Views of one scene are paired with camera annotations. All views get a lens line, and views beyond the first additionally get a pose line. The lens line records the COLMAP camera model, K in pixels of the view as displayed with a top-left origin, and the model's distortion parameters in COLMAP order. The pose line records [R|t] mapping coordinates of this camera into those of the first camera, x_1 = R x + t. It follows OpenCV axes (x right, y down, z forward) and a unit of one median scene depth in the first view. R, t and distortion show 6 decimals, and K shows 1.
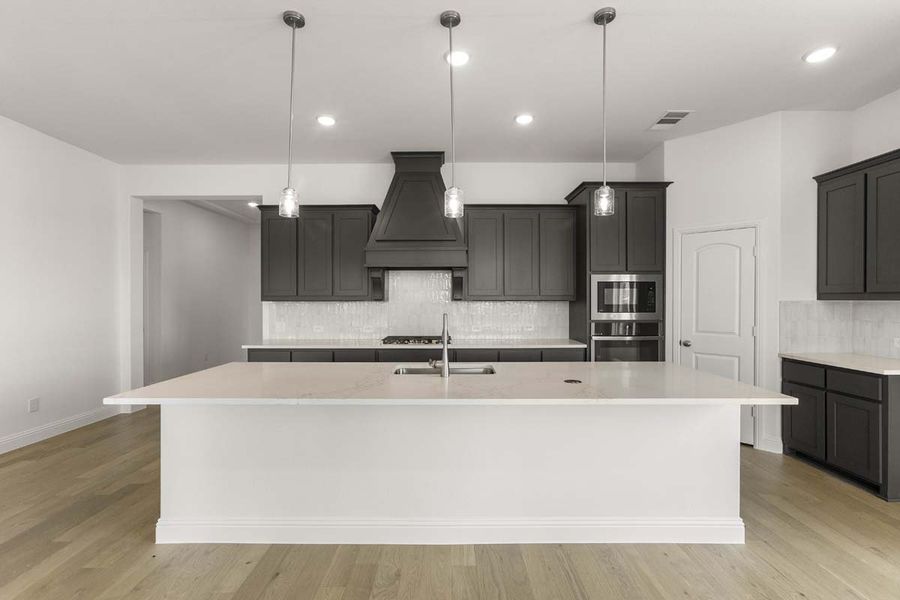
lens RADIAL K [[384.0, 0, 450.0], [0, 384.0, 300.0], [0, 0, 1]] dist [-0.002344, -0.000206]
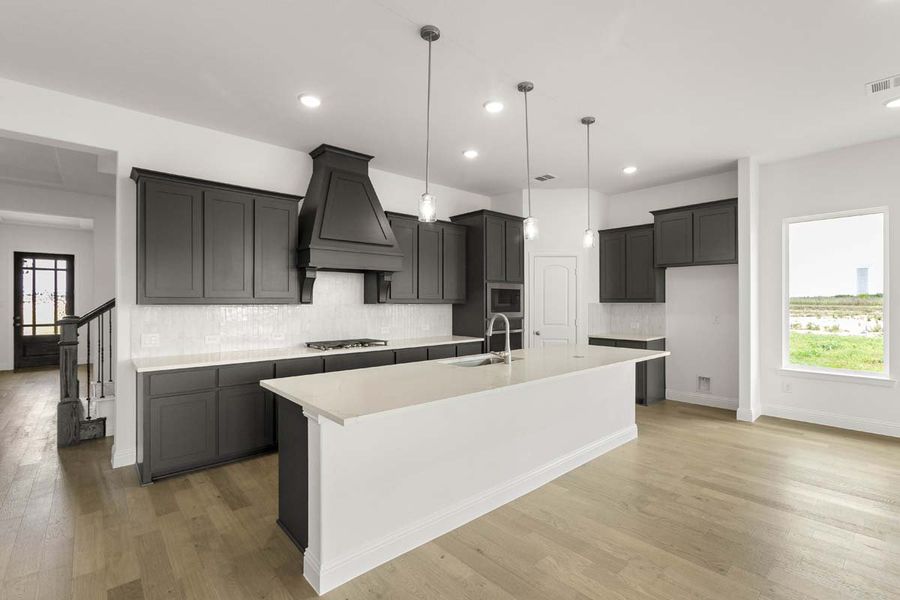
lens RADIAL K [[404.5, 0, 450.0], [0, 404.5, 300.0], [0, 0, 1]] dist [0.001141, 0.000319]
pose [[0.747674, 0.004279, 0.664052, -0.613550], [0.001315, 0.999968, -0.007923, 0.001383], [-0.664064, 0.006797, 0.747645, 0.082565]]
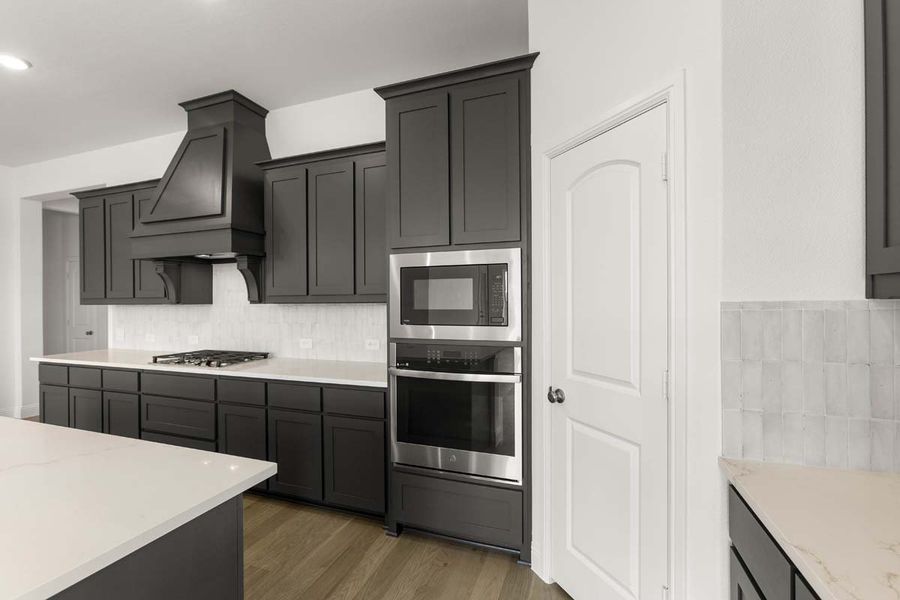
lens RADIAL K [[404.5, 0, 450.0], [0, 404.5, 300.0], [0, 0, 1]] dist [0.001141, 0.000319]
pose [[0.934347, -0.007296, -0.356290, 0.649181], [0.006856, 0.999973, -0.002498, 0.000021], [0.356299, -0.000109, 0.934372, 0.494184]]
